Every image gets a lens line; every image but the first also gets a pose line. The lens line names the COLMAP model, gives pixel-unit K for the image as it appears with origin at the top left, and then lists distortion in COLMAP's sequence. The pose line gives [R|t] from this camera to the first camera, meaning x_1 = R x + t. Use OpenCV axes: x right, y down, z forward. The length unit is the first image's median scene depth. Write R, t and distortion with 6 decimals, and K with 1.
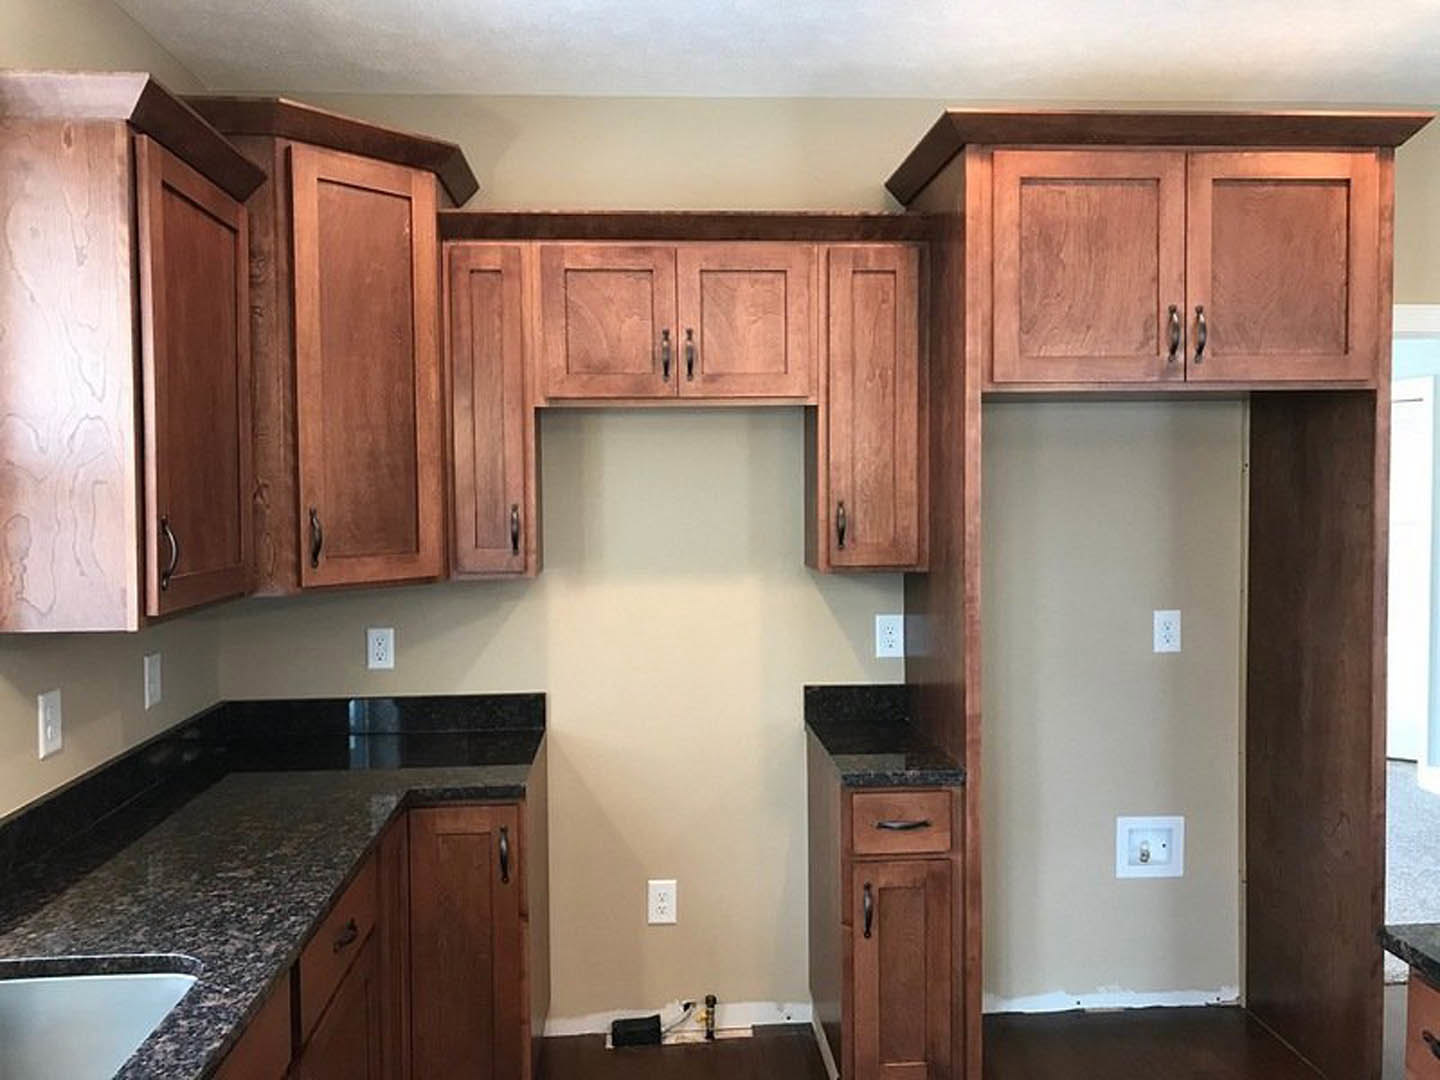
lens RADIAL K [[1165.7, 0, 719.3], [0, 1165.7, 528.7], [0, 0, 1]] dist [0.028964, -0.020807]
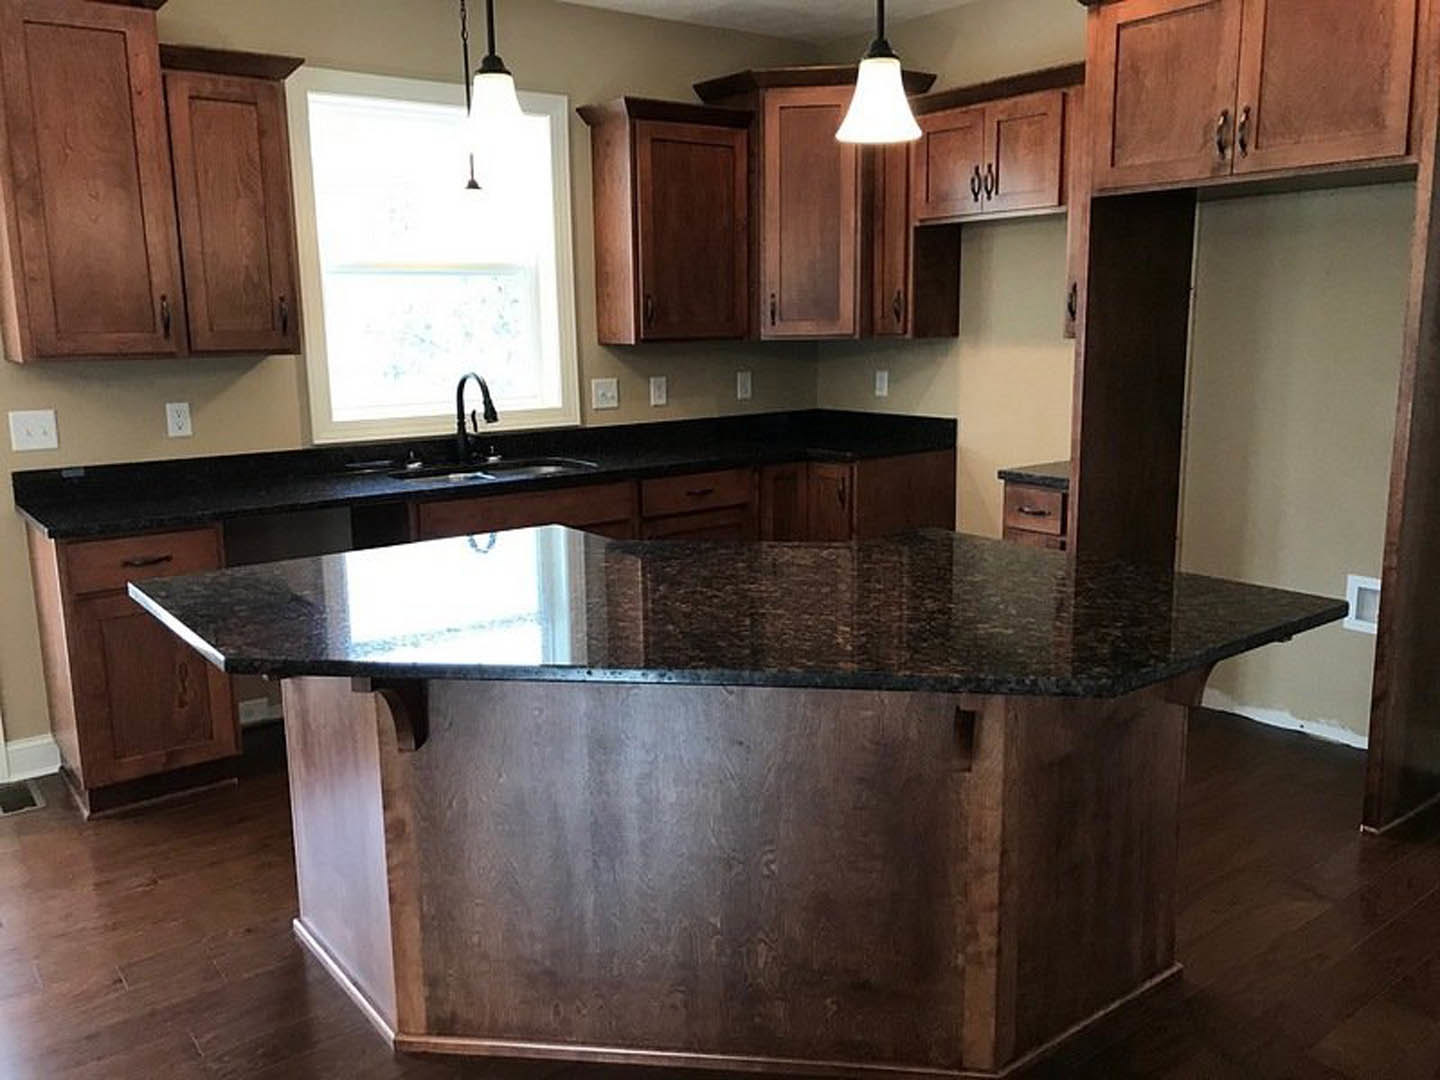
lens RADIAL K [[1165.7, 0, 718.3], [0, 1165.7, 542.9], [0, 0, 1]] dist [0.028964, -0.020807]
pose [[0.553619, 0.162017, -0.816858, 1.093518], [-0.022559, 0.983450, 0.179769, 0.038309], [0.832464, -0.081096, 0.548112, -0.118264]]
